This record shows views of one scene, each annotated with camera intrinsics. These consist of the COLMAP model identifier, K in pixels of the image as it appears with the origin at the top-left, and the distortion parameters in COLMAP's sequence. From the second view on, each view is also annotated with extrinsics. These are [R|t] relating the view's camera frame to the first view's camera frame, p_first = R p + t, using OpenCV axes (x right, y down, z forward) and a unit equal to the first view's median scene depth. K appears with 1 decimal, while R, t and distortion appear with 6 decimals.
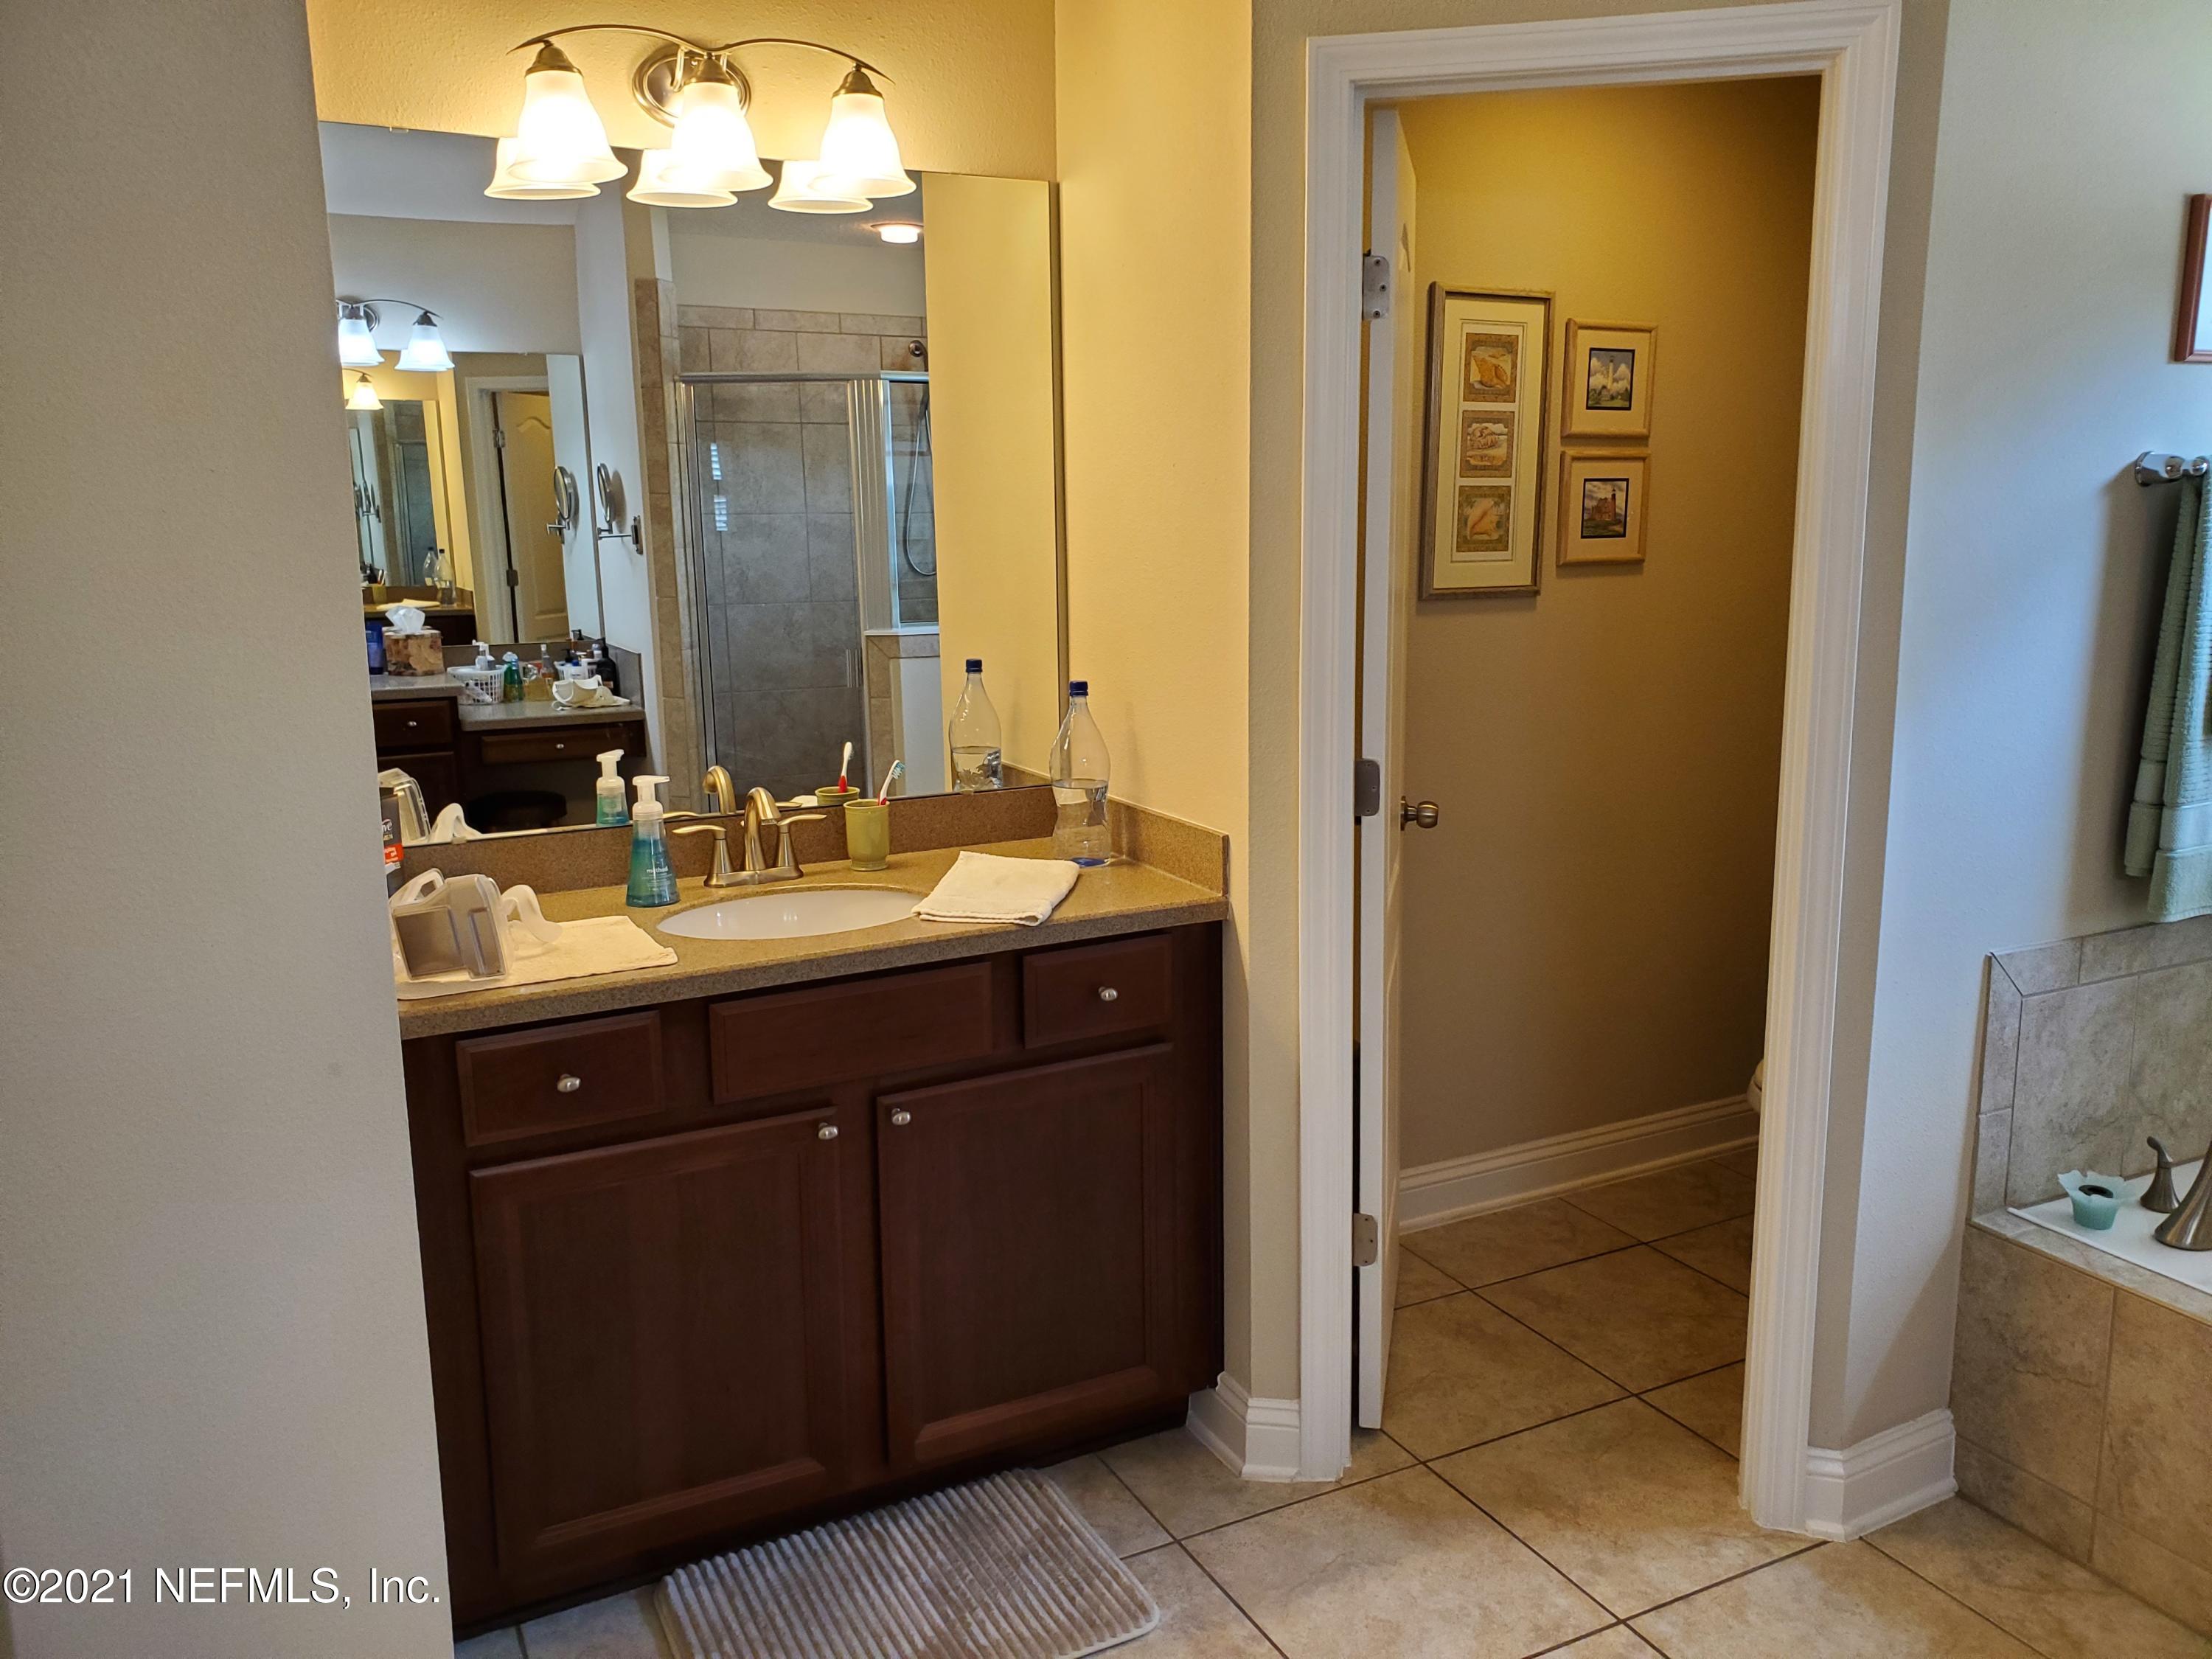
lens RADIAL K [[1721.8, 0, 1102.5], [0, 1721.8, 822.0], [0, 0, 1]] dist [0.051575, -0.044257]
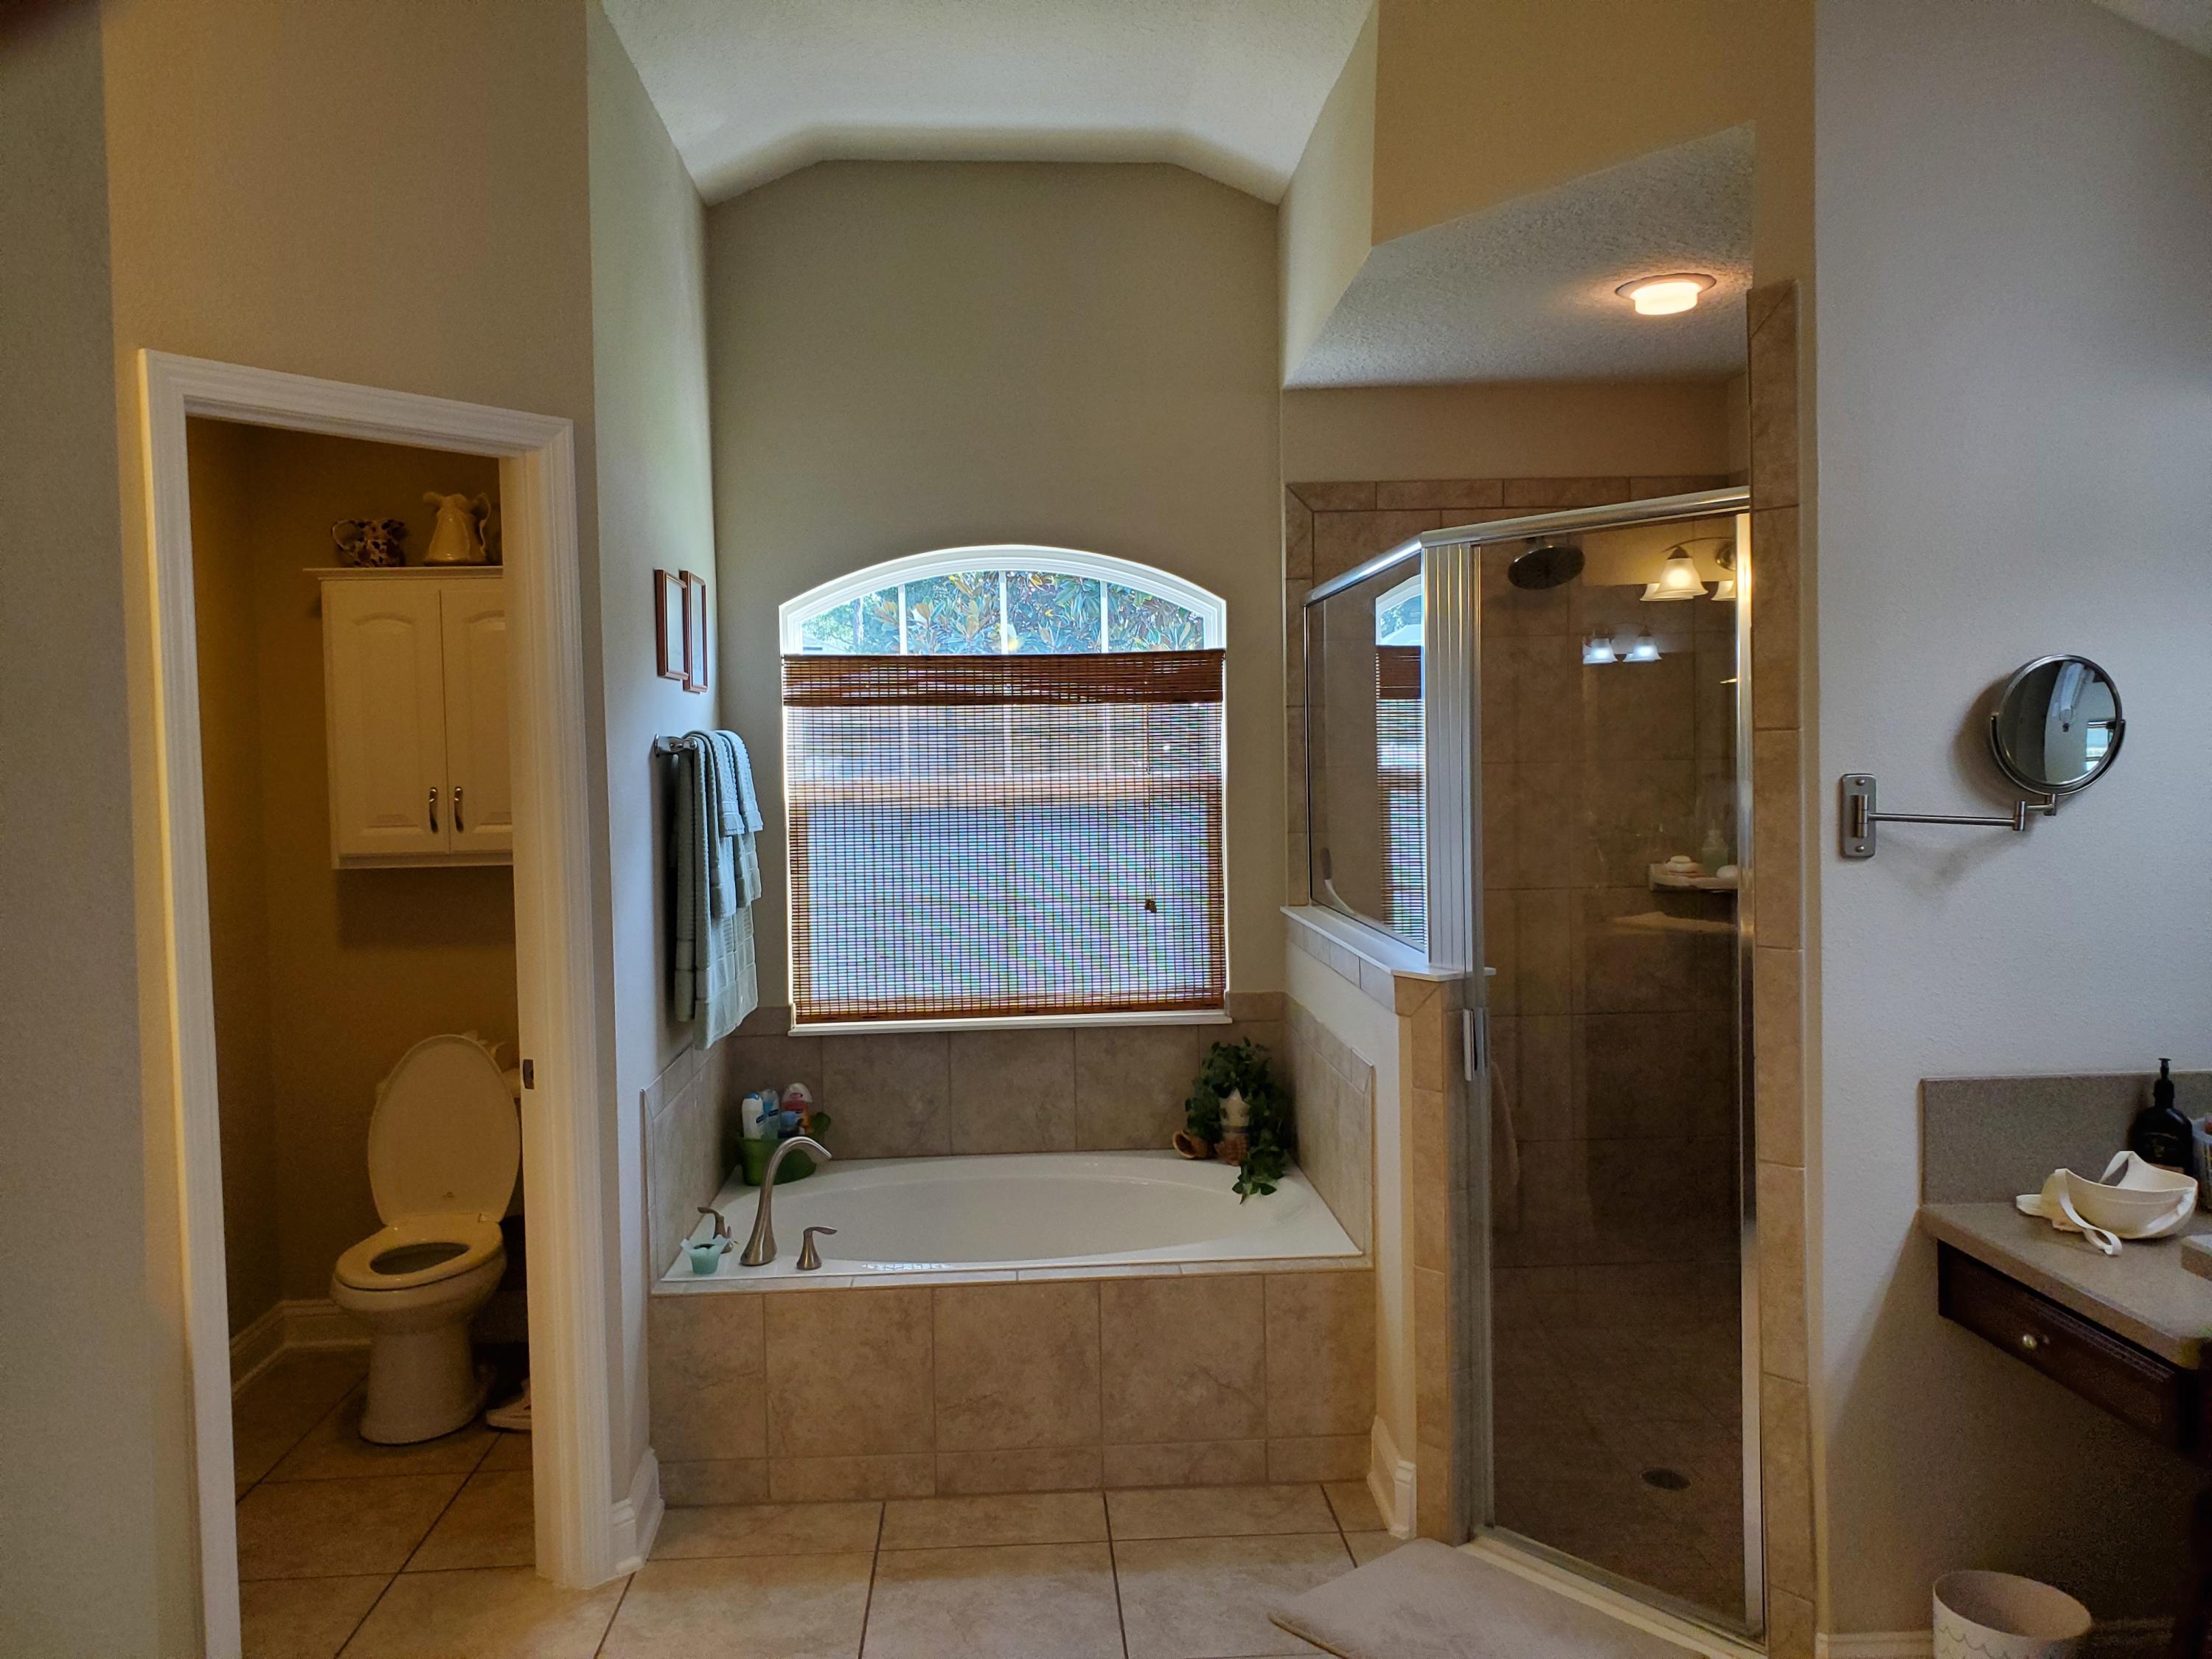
lens RADIAL K [[1721.8, 0, 1085.2], [0, 1721.8, 836.1], [0, 0, 1]] dist [0.051575, -0.044257]
pose [[0.417721, -0.045139, 0.907454, -0.581243], [0.192421, 0.980505, -0.039802, 0.000843], [-0.887966, 0.191239, 0.418263, 0.078378]]
